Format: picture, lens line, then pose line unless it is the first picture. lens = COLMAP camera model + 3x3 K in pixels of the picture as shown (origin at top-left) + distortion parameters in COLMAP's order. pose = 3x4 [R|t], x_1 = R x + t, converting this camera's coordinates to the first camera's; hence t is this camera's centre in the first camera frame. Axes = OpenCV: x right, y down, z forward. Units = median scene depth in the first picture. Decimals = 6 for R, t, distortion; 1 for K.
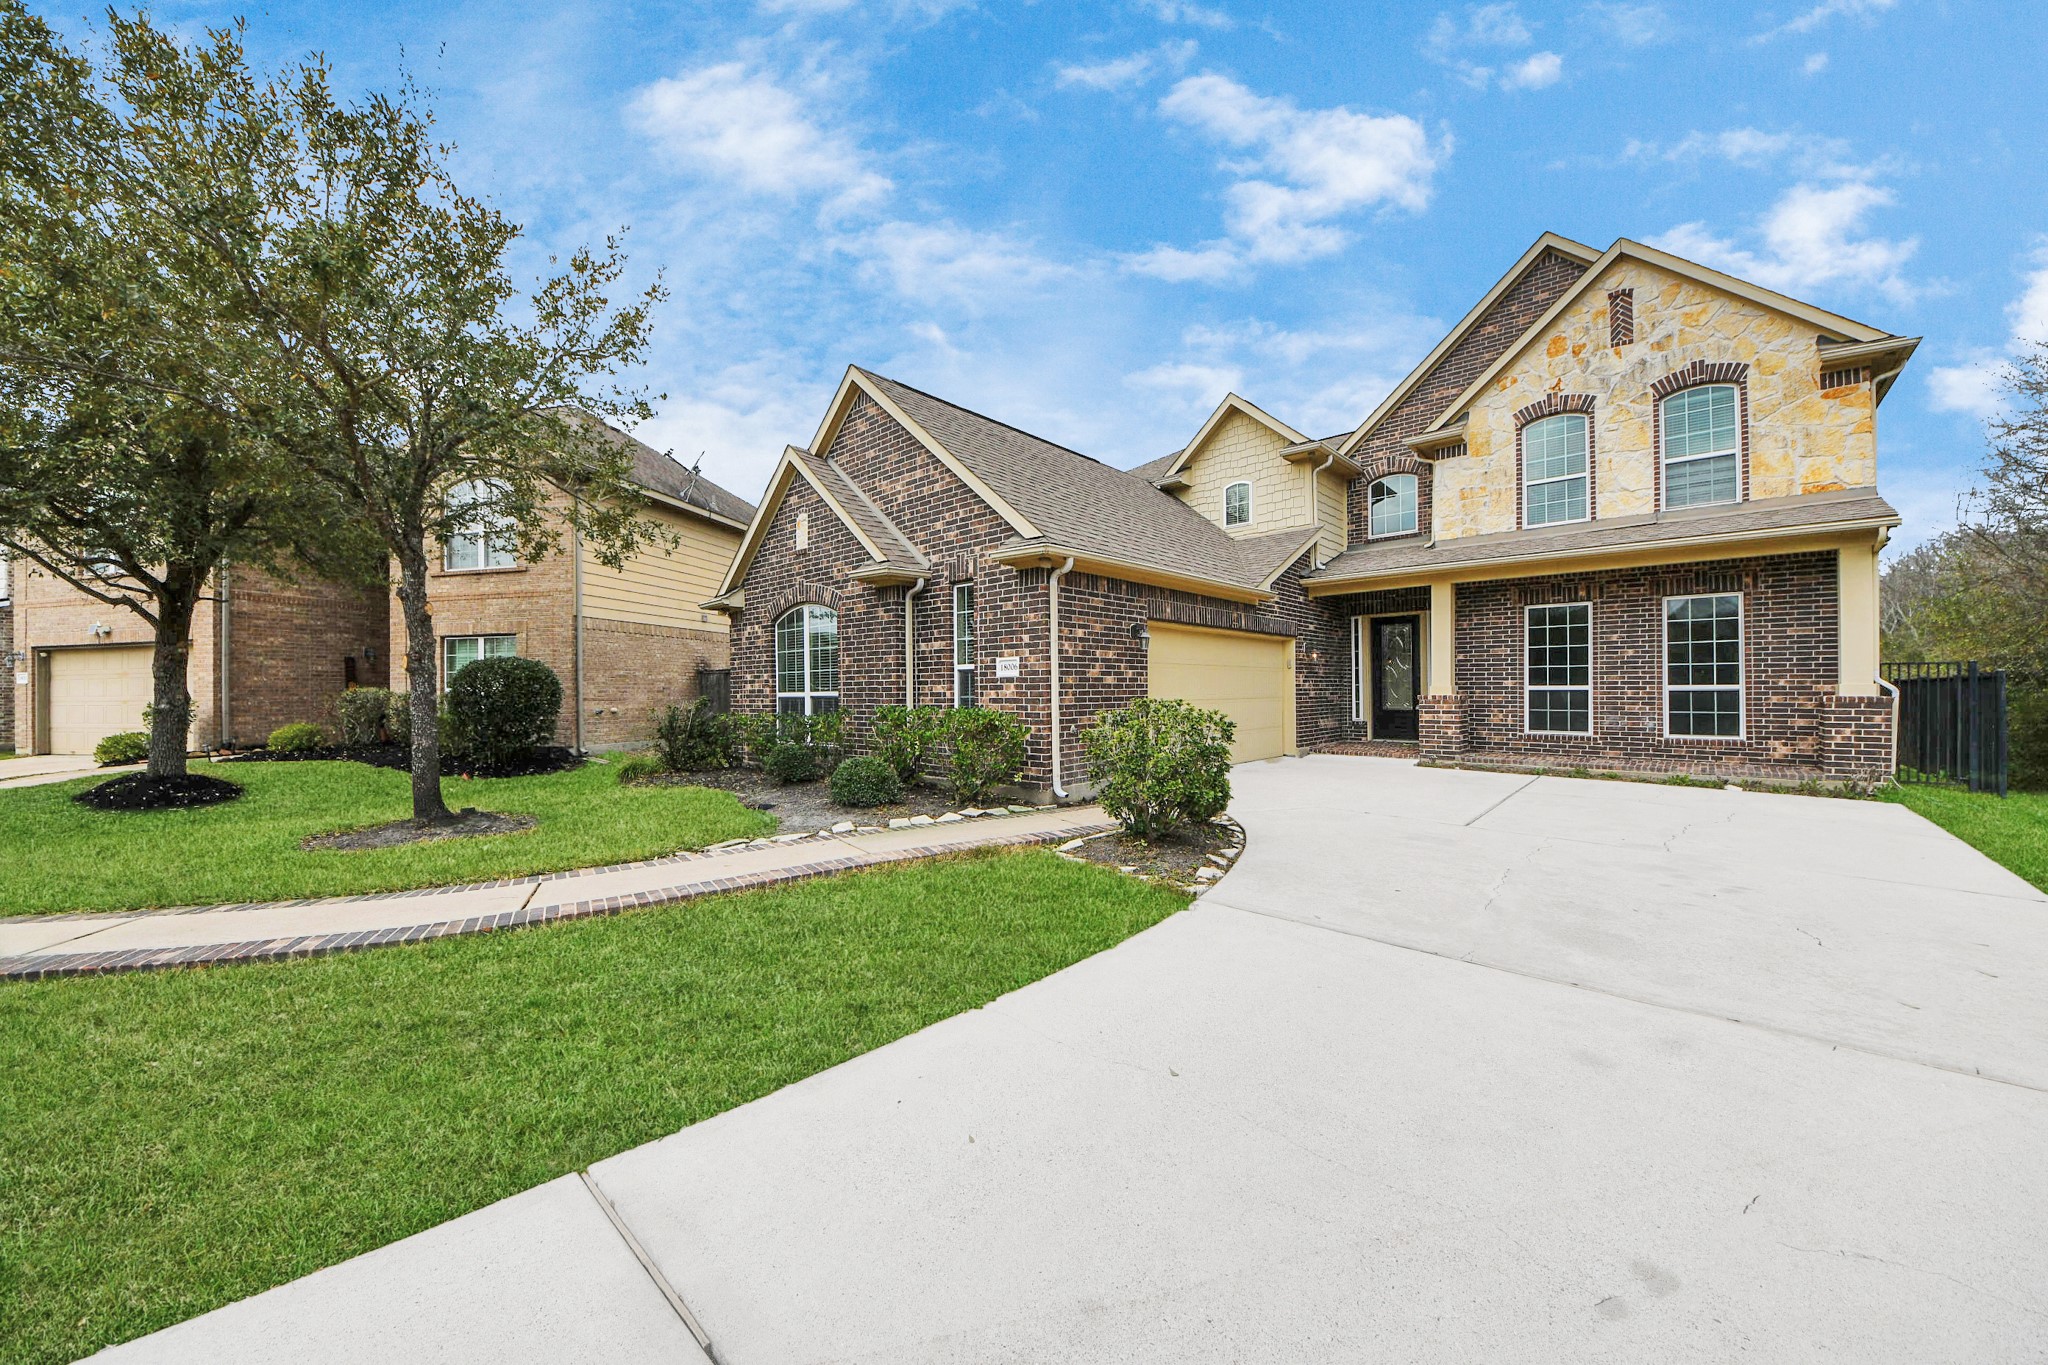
lens RADIAL K [[728.8, 0, 1012.3], [0, 728.8, 680.4], [0, 0, 1]] dist [-0.000949, -0.012351]
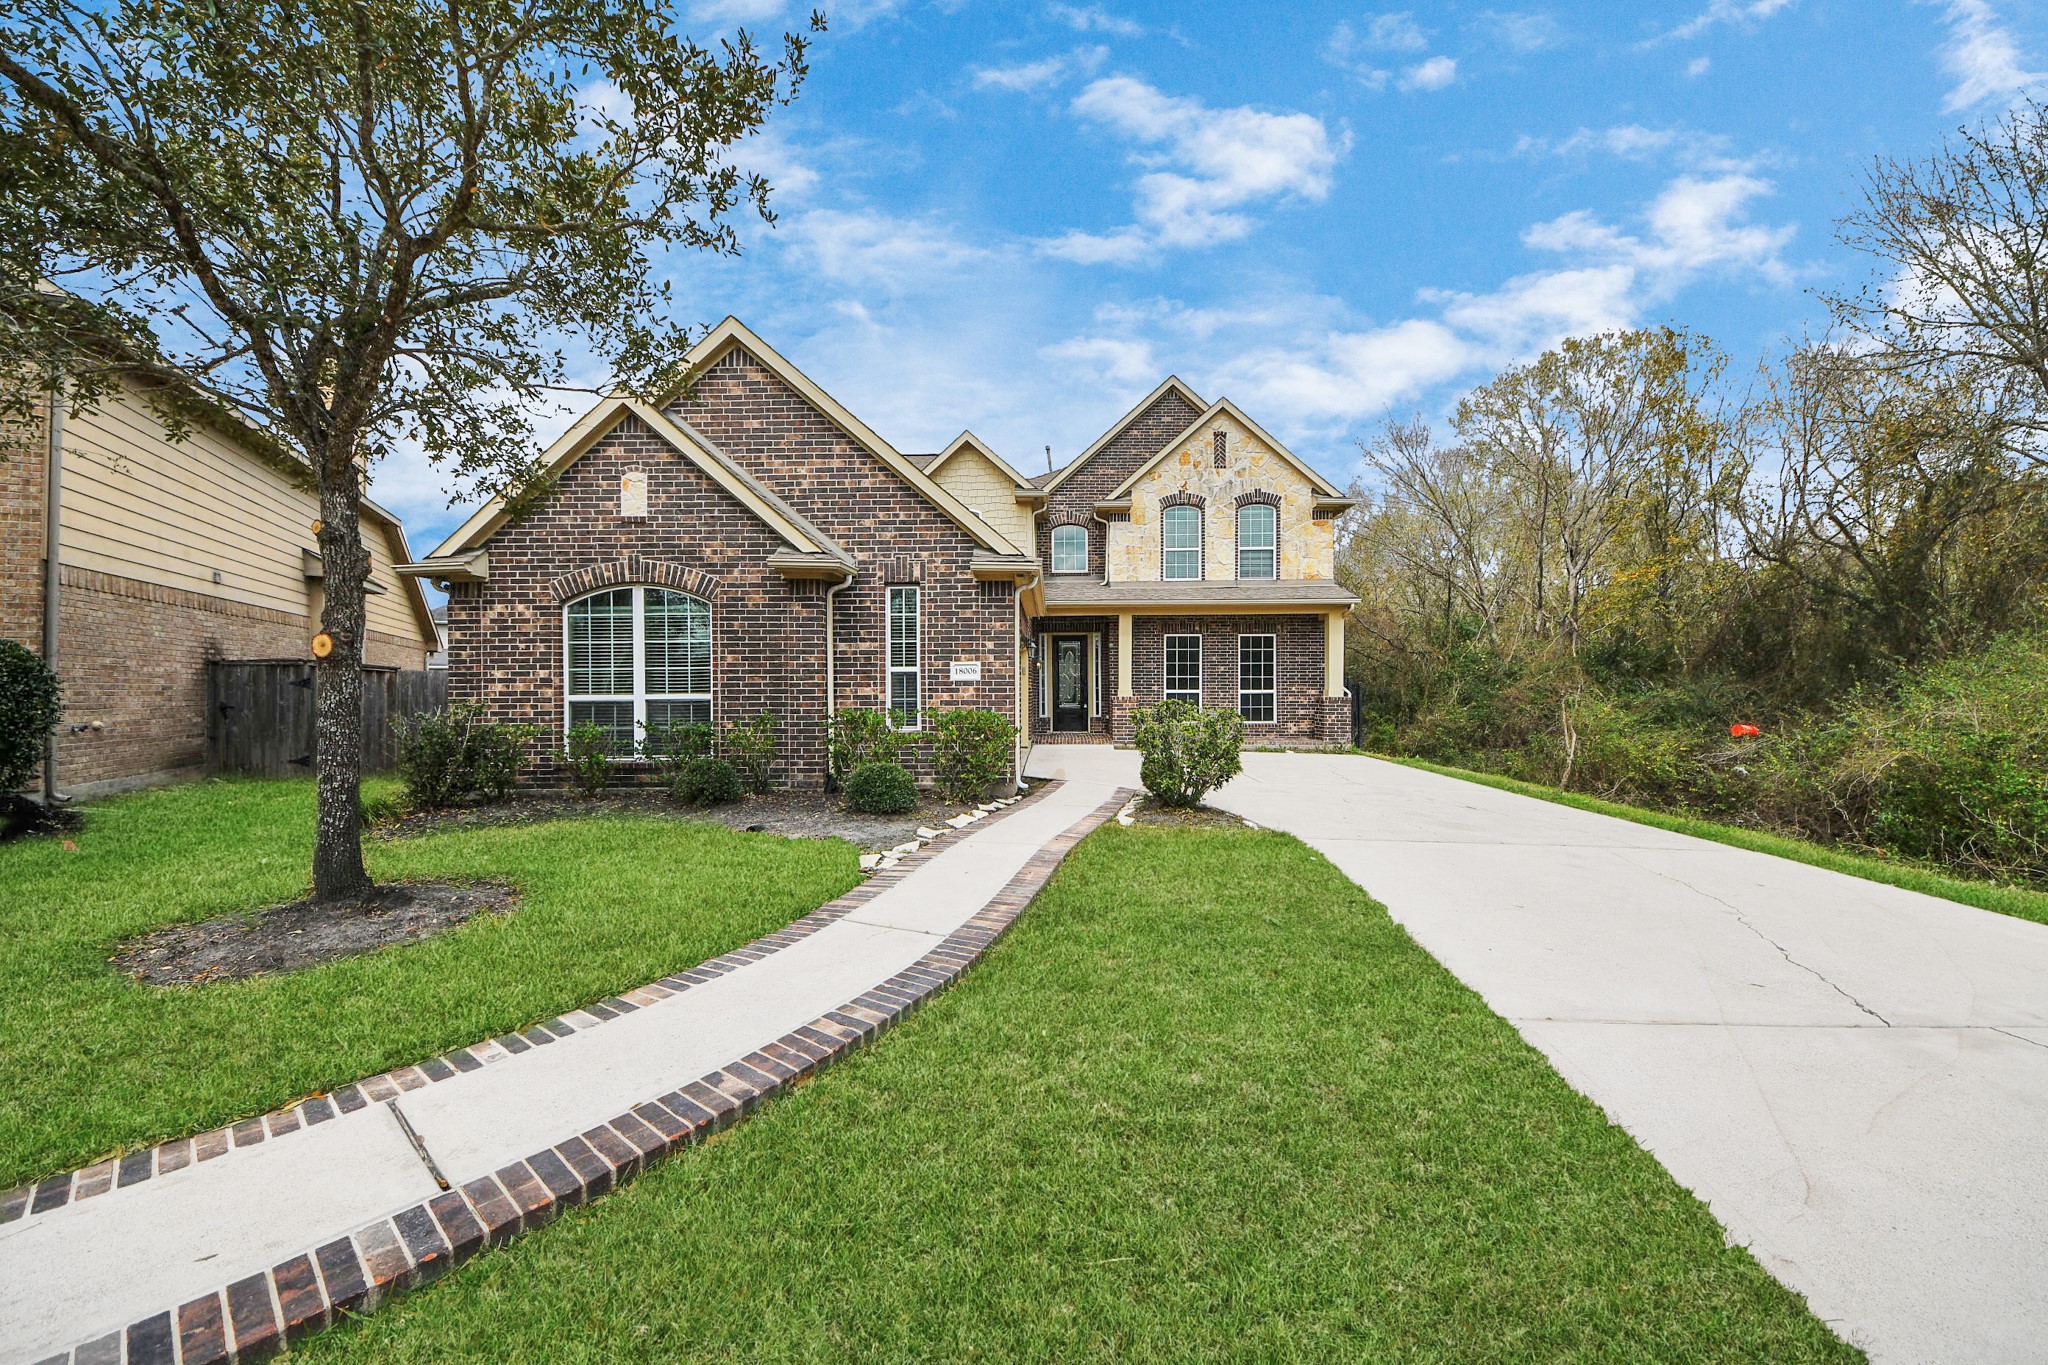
lens RADIAL K [[728.8, 0, 1012.3], [0, 728.8, 680.4], [0, 0, 1]] dist [-0.000949, -0.012351]
pose [[0.753896, 0.012445, 0.656876, -0.514890], [-0.011421, 0.999918, -0.005837, 0.000537], [-0.656895, -0.003102, 0.753976, 0.124841]]
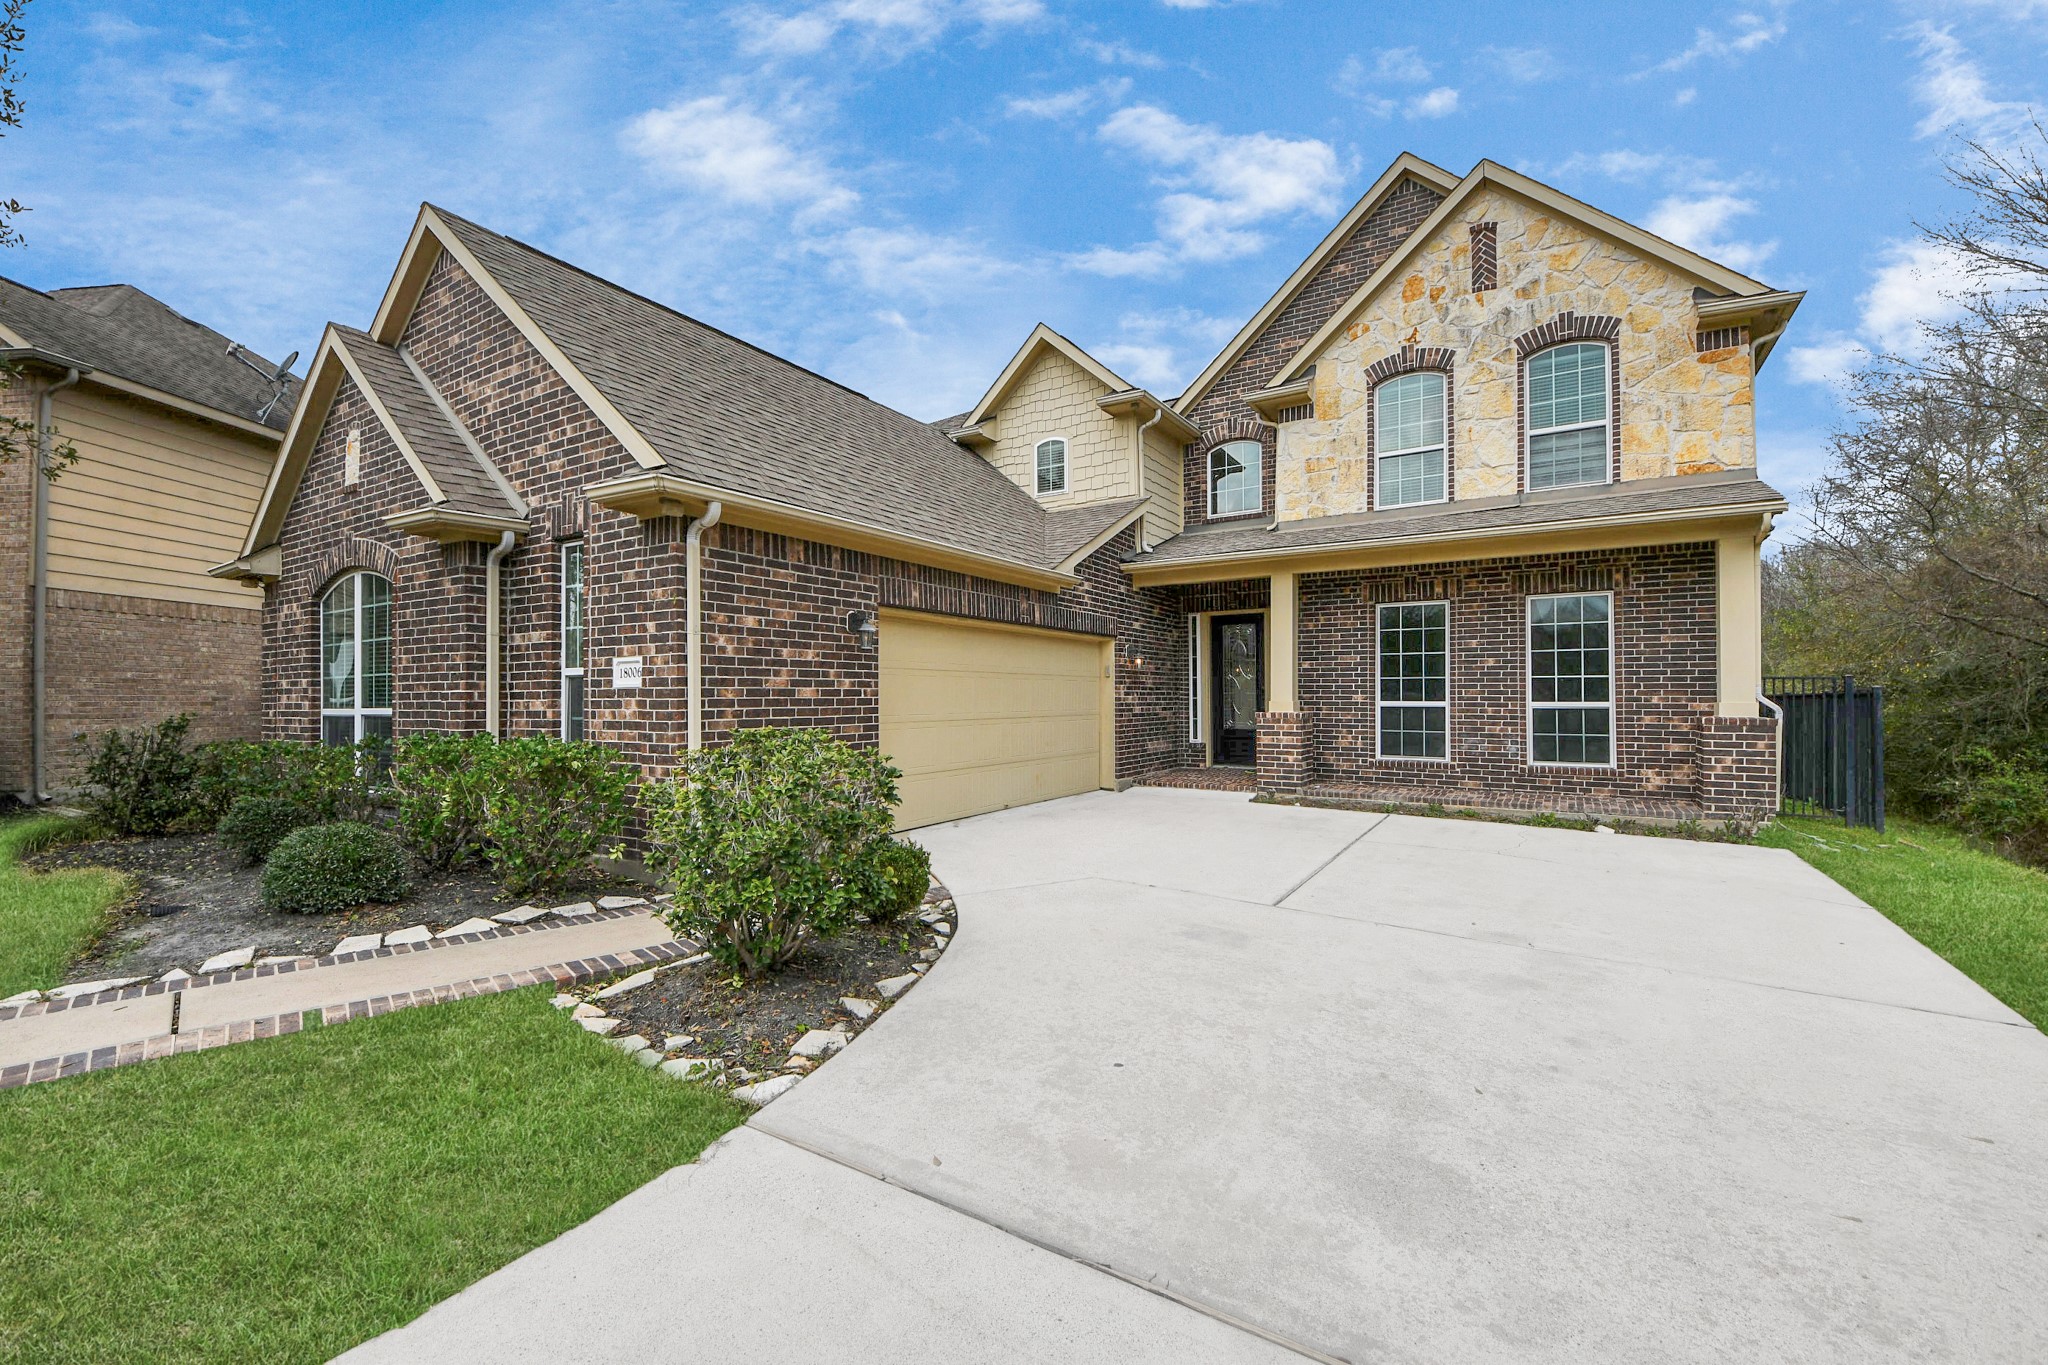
lens RADIAL K [[838.9, 0, 1030.8], [0, 838.9, 675.4], [0, 0, 1]] dist [0.024266, -0.031916]
pose [[0.979863, 0.009168, 0.199461, 0.151977], [-0.006304, 0.999868, -0.014987, -0.005564], [-0.199572, 0.013428, 0.979791, 0.167368]]
